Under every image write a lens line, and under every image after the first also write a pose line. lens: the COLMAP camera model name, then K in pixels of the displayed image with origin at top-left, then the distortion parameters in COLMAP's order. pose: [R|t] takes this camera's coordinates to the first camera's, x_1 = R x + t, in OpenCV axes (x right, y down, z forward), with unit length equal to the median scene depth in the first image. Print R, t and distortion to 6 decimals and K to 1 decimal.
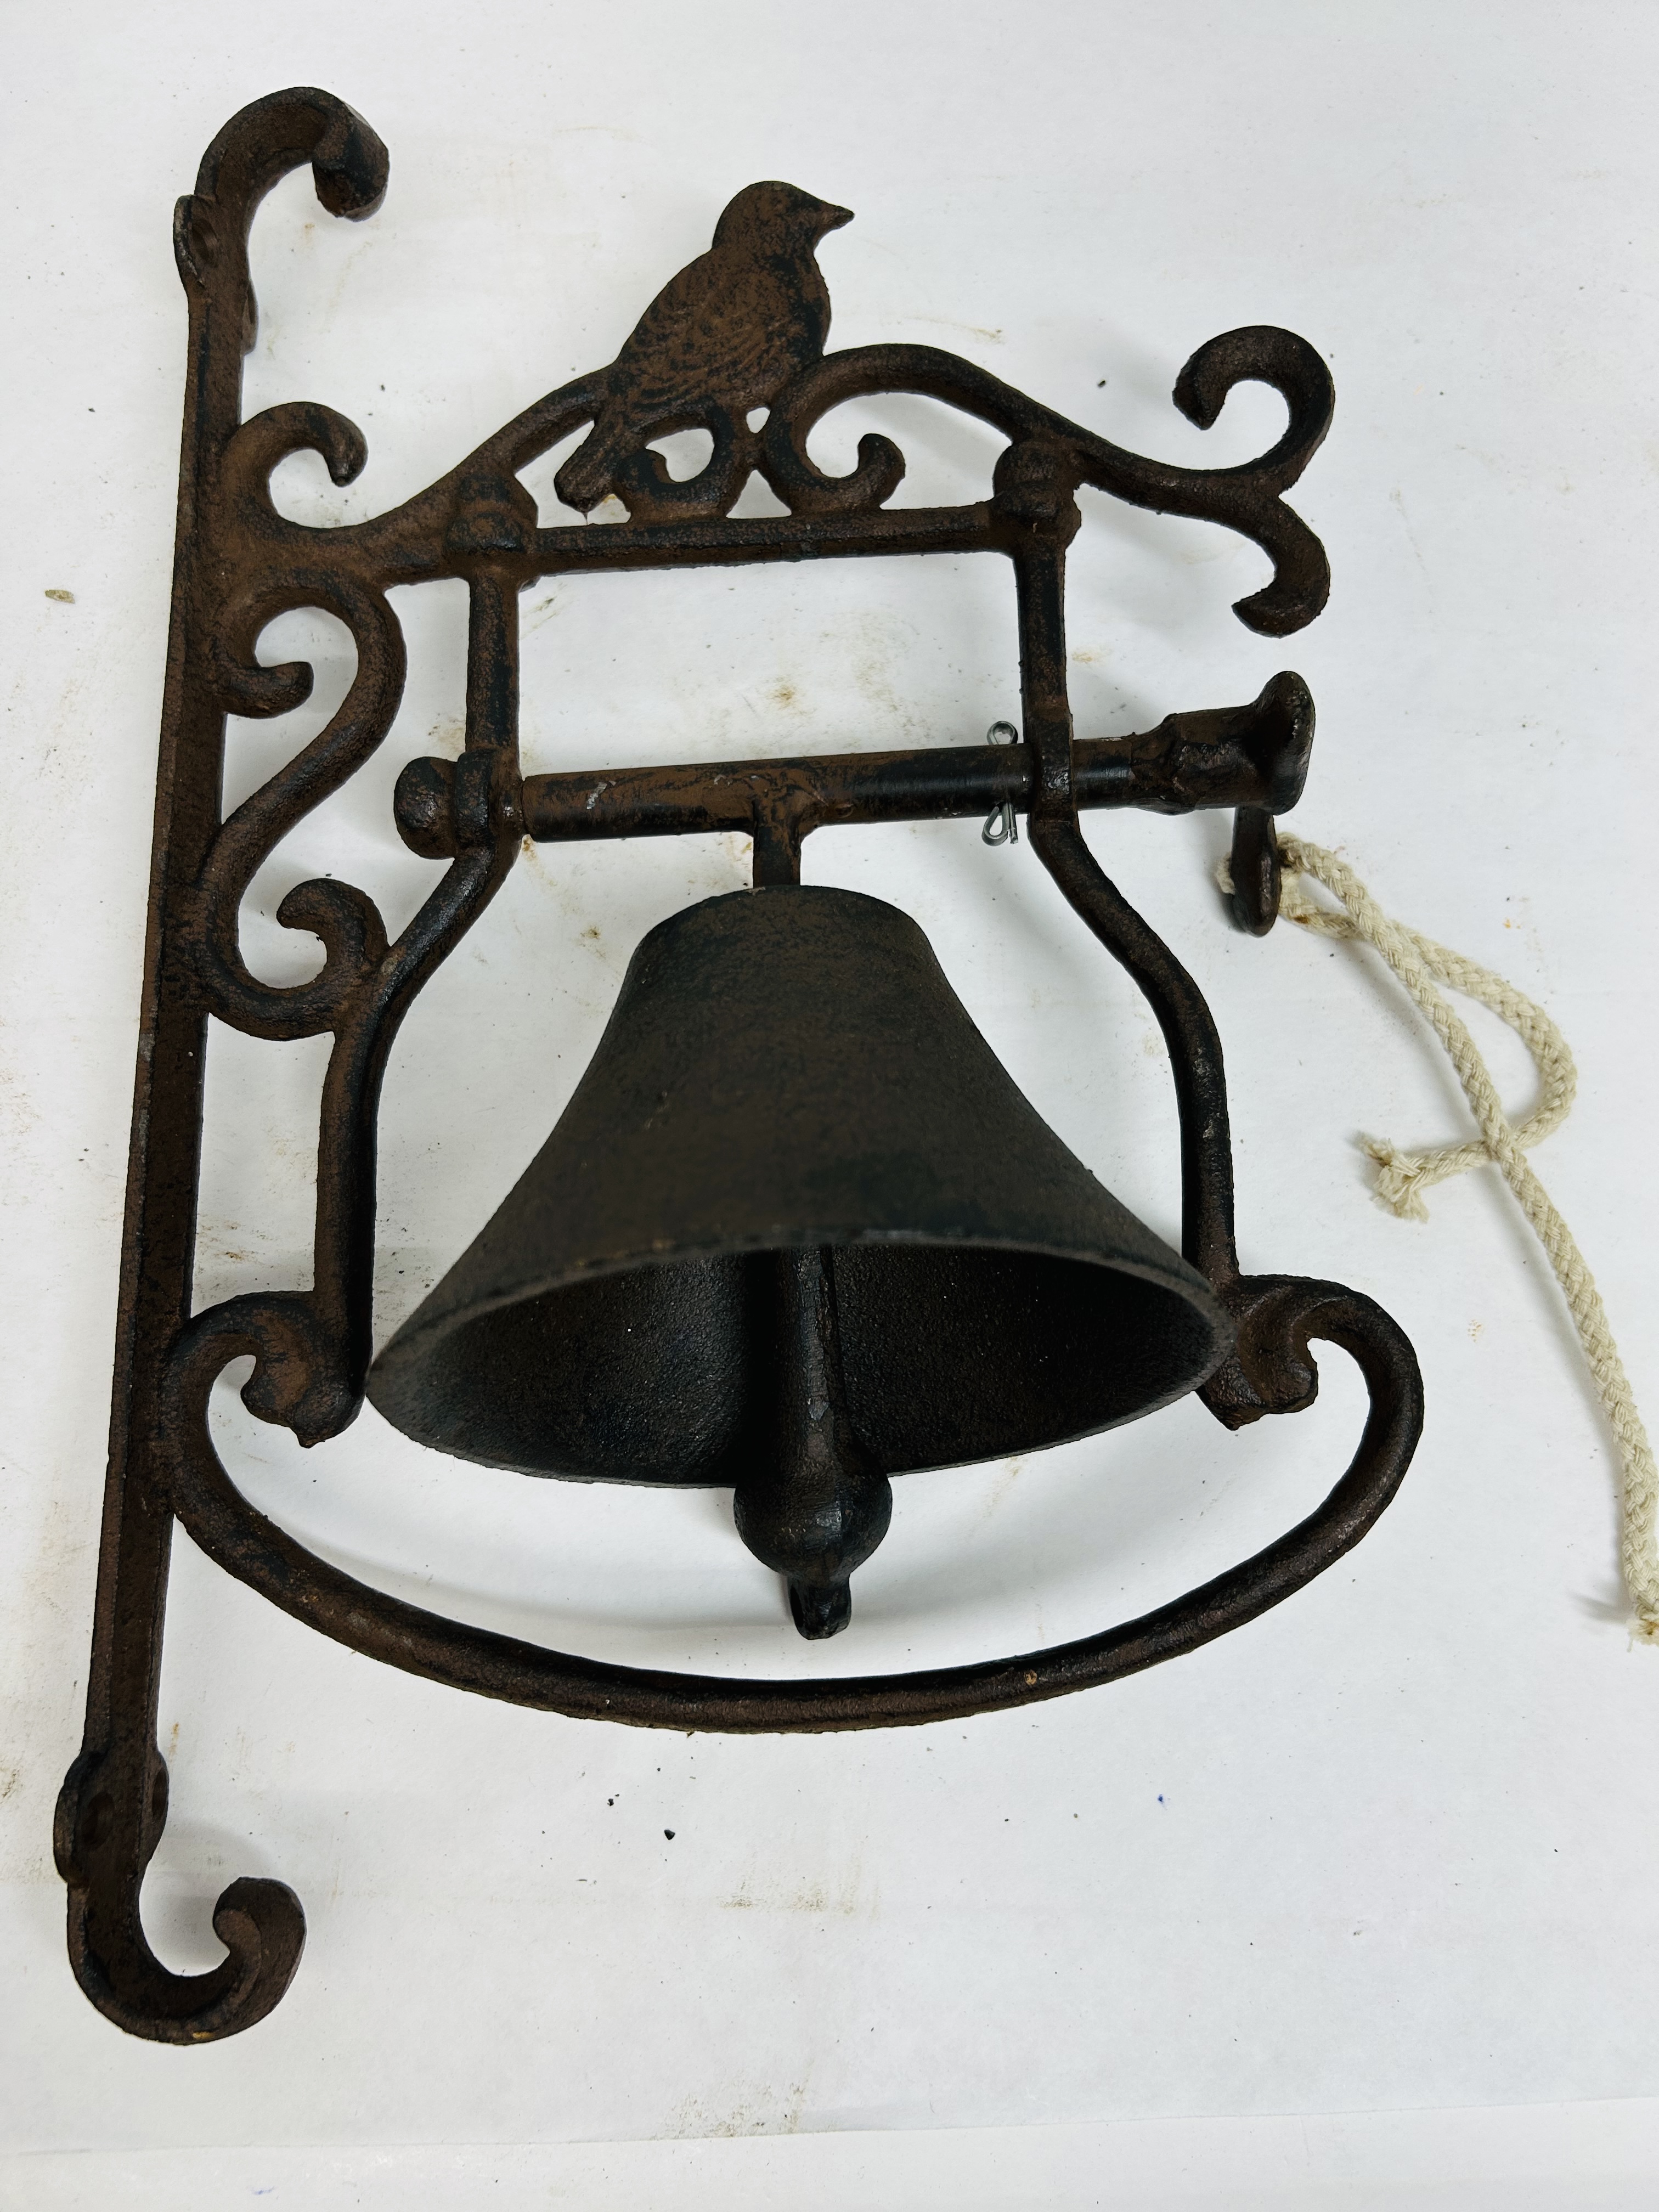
lens RADIAL K [[1696.2, 0, 826.5], [0, 1696.2, 1115.2], [0, 0, 1]] dist [0.005150, -0.016596]
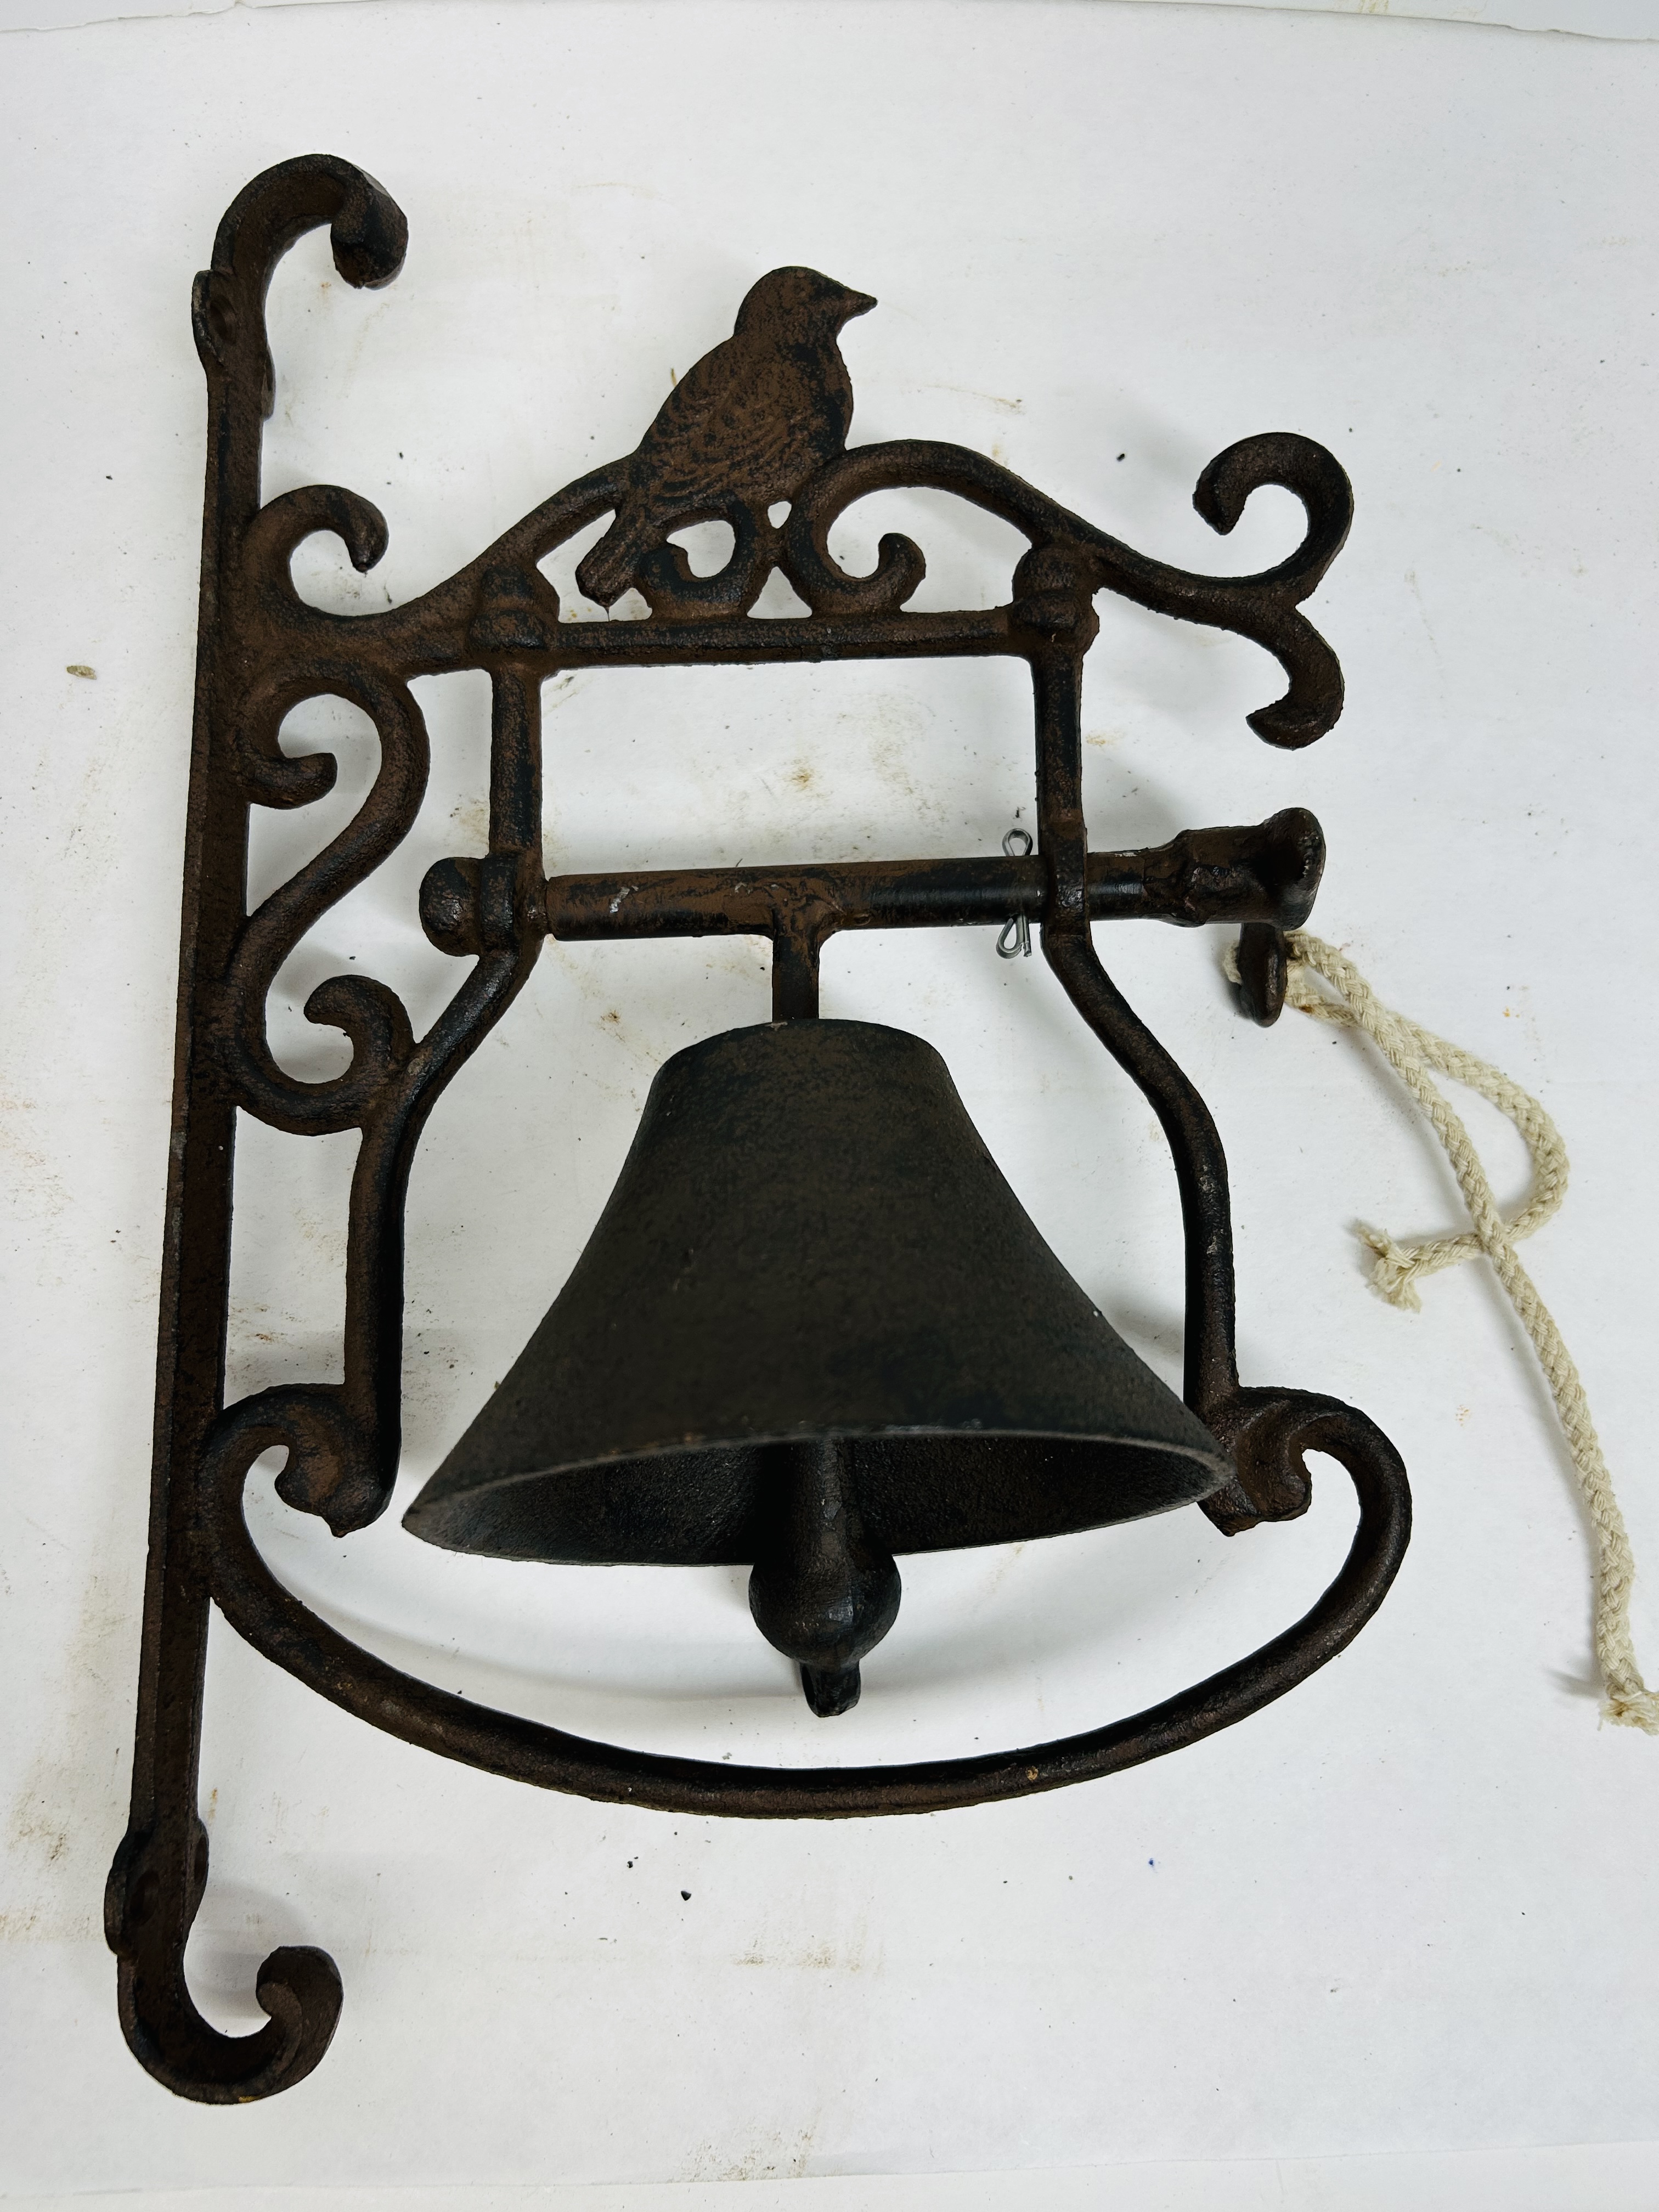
lens RADIAL K [[1696.2, 0, 832.5], [0, 1696.2, 1094.6], [0, 0, 1]] dist [0.005150, -0.016596]
pose [[0.999917, 0.009729, 0.008400, -0.014772], [-0.010203, 0.998239, 0.058440, -0.133141], [-0.007817, -0.058520, 0.998256, -0.023309]]
